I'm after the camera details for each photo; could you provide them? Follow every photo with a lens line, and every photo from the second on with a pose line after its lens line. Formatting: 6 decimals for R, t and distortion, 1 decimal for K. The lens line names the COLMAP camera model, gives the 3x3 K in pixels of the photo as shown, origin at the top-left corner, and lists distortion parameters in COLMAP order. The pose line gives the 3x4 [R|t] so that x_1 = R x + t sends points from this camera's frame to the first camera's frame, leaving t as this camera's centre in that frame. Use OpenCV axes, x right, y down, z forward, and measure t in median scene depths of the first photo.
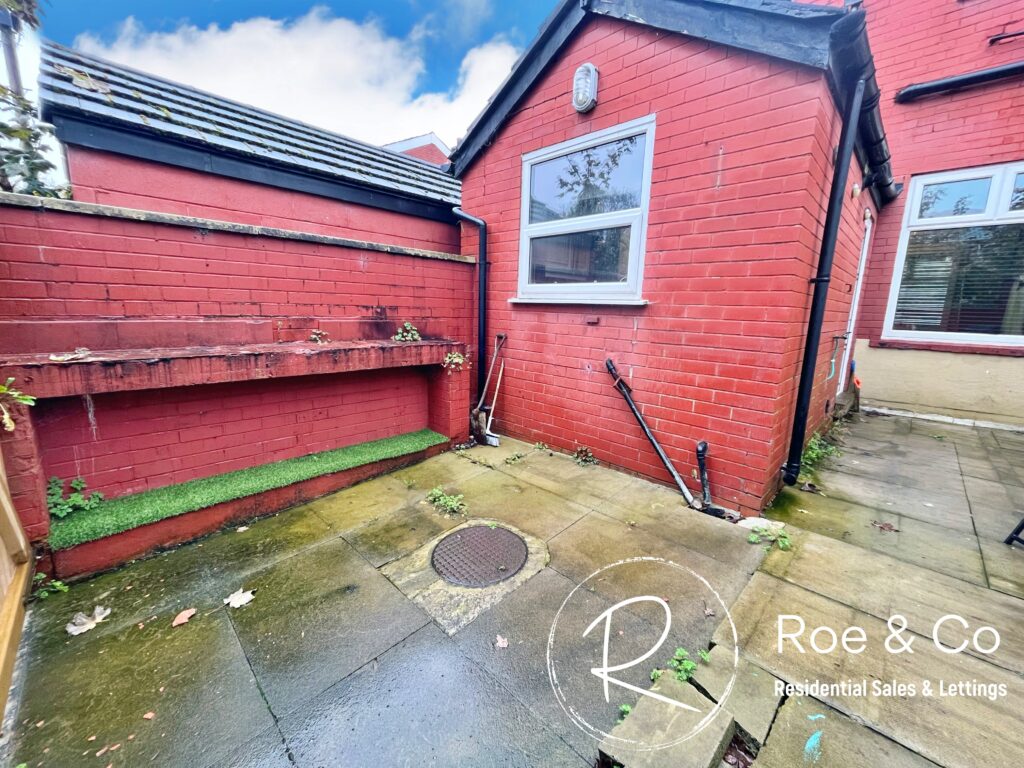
lens RADIAL K [[411.4, 0, 514.5], [0, 411.4, 381.3], [0, 0, 1]] dist [-0.001622, -0.000319]
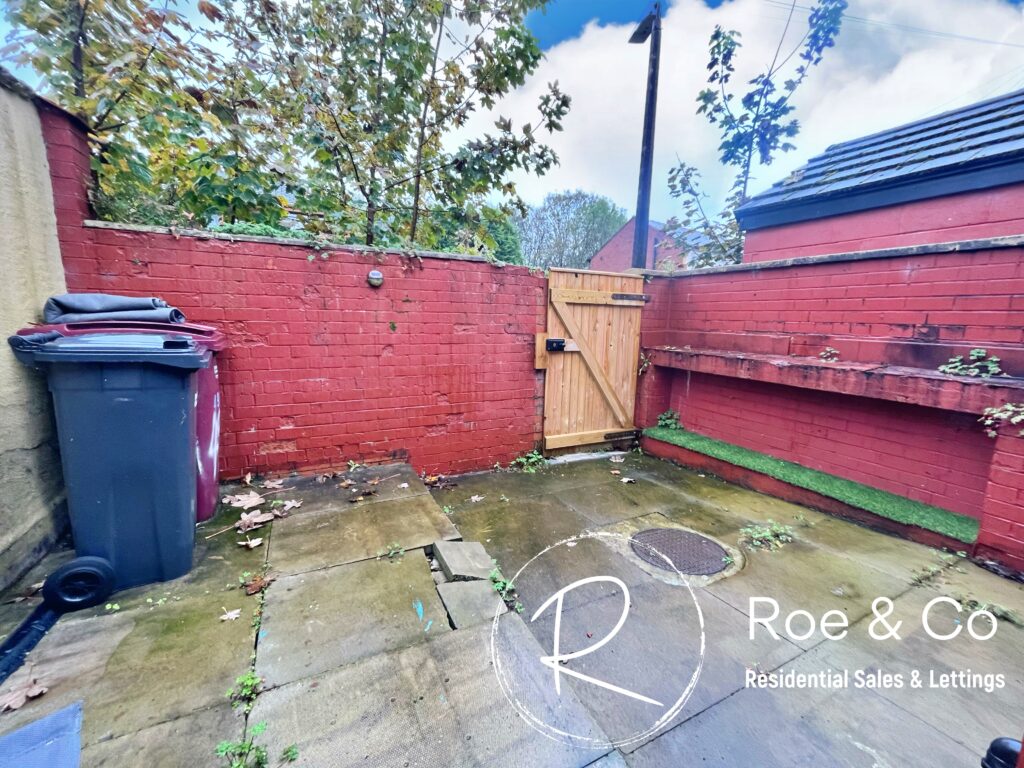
lens RADIAL K [[411.4, 0, 511.8], [0, 411.4, 385.0], [0, 0, 1]] dist [-0.001622, -0.000319]
pose [[-0.312395, 0.122708, -0.941994, 0.764914], [-0.196191, 0.961909, 0.190366, -0.080876], [0.929472, 0.244280, -0.276422, 0.613082]]
